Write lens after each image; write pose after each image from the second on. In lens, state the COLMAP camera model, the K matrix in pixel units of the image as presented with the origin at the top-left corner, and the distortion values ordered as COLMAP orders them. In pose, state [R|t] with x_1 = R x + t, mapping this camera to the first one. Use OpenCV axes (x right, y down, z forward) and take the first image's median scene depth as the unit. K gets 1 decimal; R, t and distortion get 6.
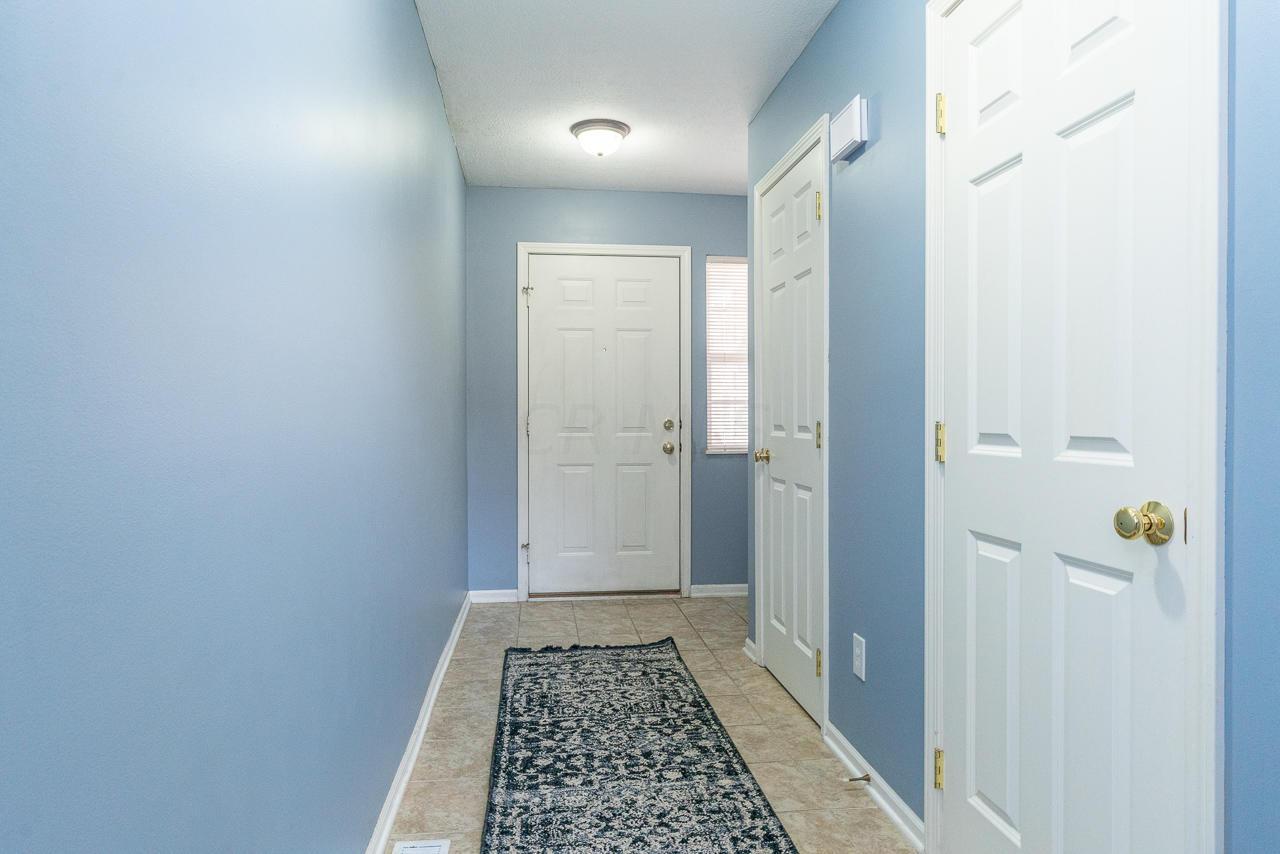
lens RADIAL K [[798.1, 0, 640.0], [0, 798.1, 427.0], [0, 0, 1]] dist [-0.001259, 0.000014]
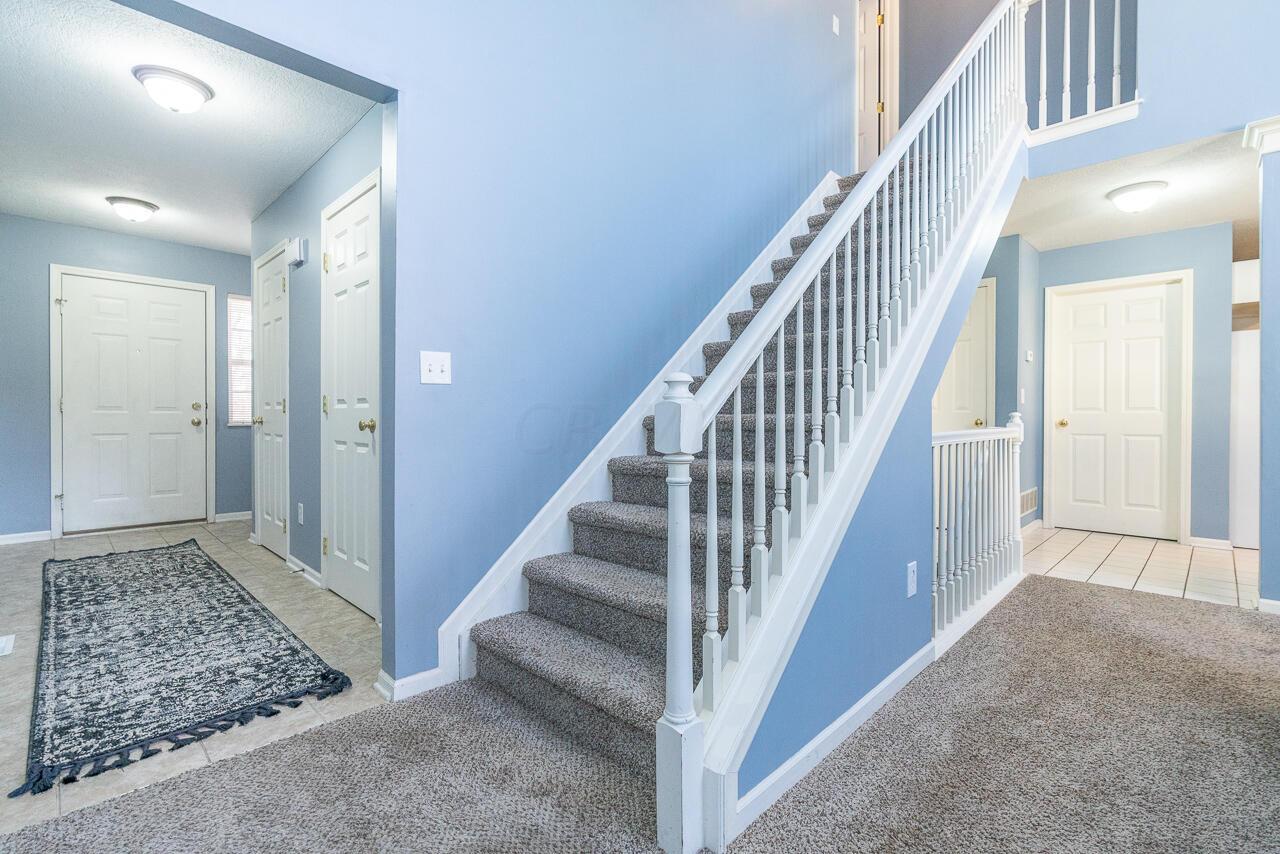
lens RADIAL K [[579.4, 0, 641.6], [0, 579.4, 422.9], [0, 0, 1]] dist [-0.003538, 0.000965]
pose [[0.786756, -0.001604, 0.617262, 0.032160], [0.000400, 0.999998, 0.002088, 0.036139], [-0.617264, -0.001396, 0.786755, -0.460513]]
